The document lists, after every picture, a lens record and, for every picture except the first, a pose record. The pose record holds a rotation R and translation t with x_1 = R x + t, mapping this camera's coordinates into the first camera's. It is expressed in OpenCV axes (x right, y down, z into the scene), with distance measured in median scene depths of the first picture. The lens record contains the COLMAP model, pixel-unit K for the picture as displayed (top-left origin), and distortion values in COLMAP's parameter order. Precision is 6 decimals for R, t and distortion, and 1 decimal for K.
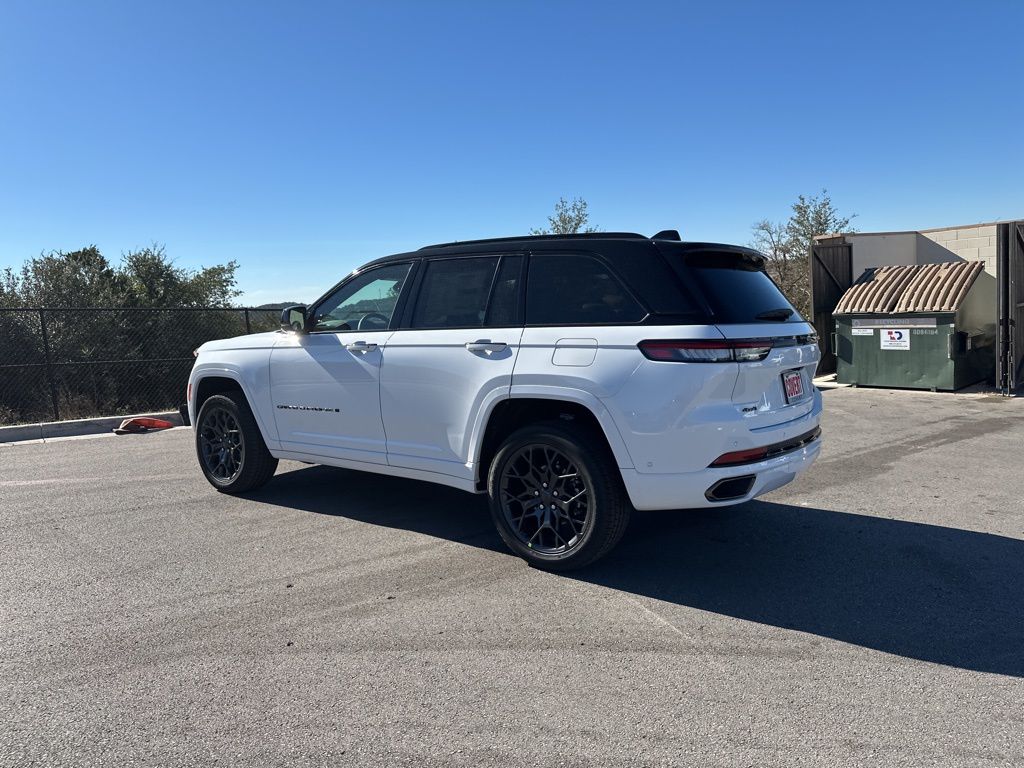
lens RADIAL K [[710.2, 0, 505.7], [0, 710.2, 383.0], [0, 0, 1]] dist [0.026562, -0.011851]
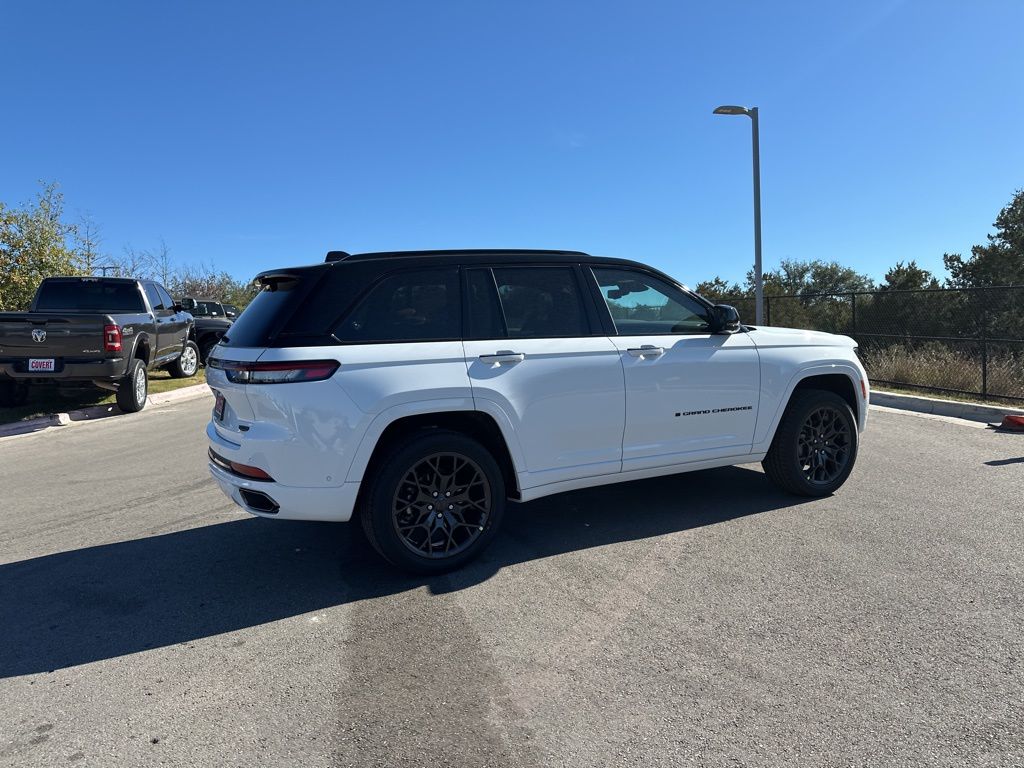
lens RADIAL K [[720.2, 0, 512.5], [0, 720.2, 376.5], [0, 0, 1]] dist [0.079588, -0.110658]
pose [[-0.417037, 0.108210, -0.902425, 1.172251], [-0.048743, 0.988796, 0.141093, -0.207023], [0.907581, 0.102828, -0.407090, 1.792303]]
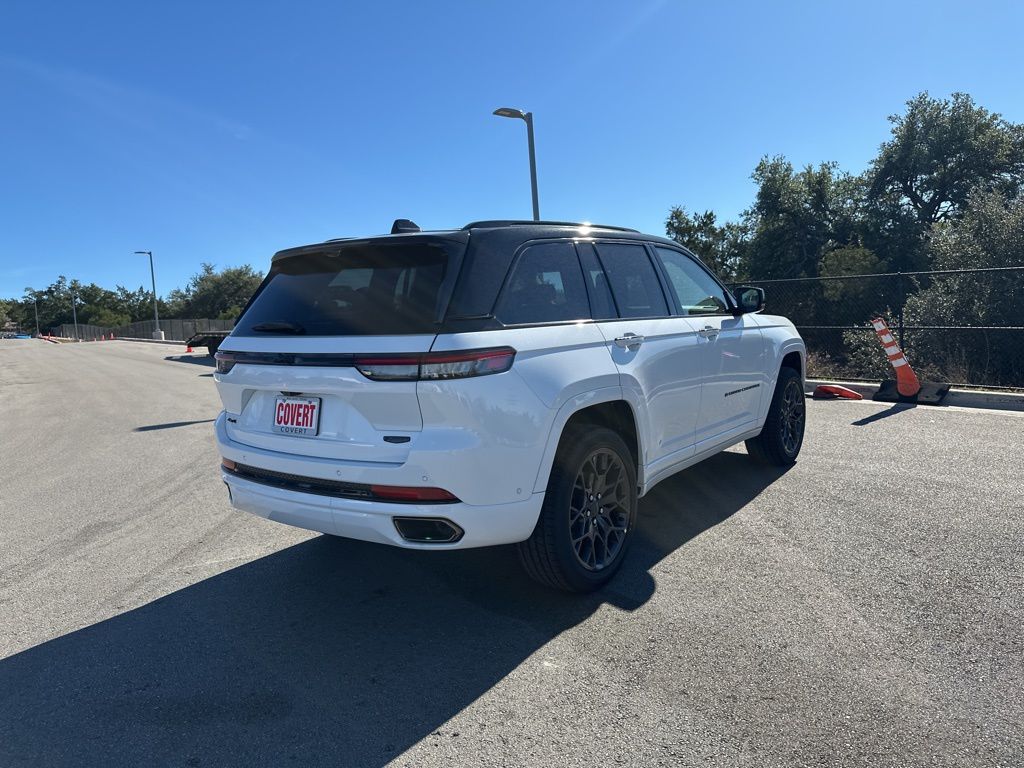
lens RADIAL K [[720.2, 0, 509.3], [0, 720.2, 379.0], [0, 0, 1]] dist [0.079588, -0.110658]
pose [[-0.001229, 0.119171, -0.992873, 1.183584], [-0.049325, 0.991658, 0.119086, -0.142567], [0.998782, 0.049120, 0.004659, 1.202839]]
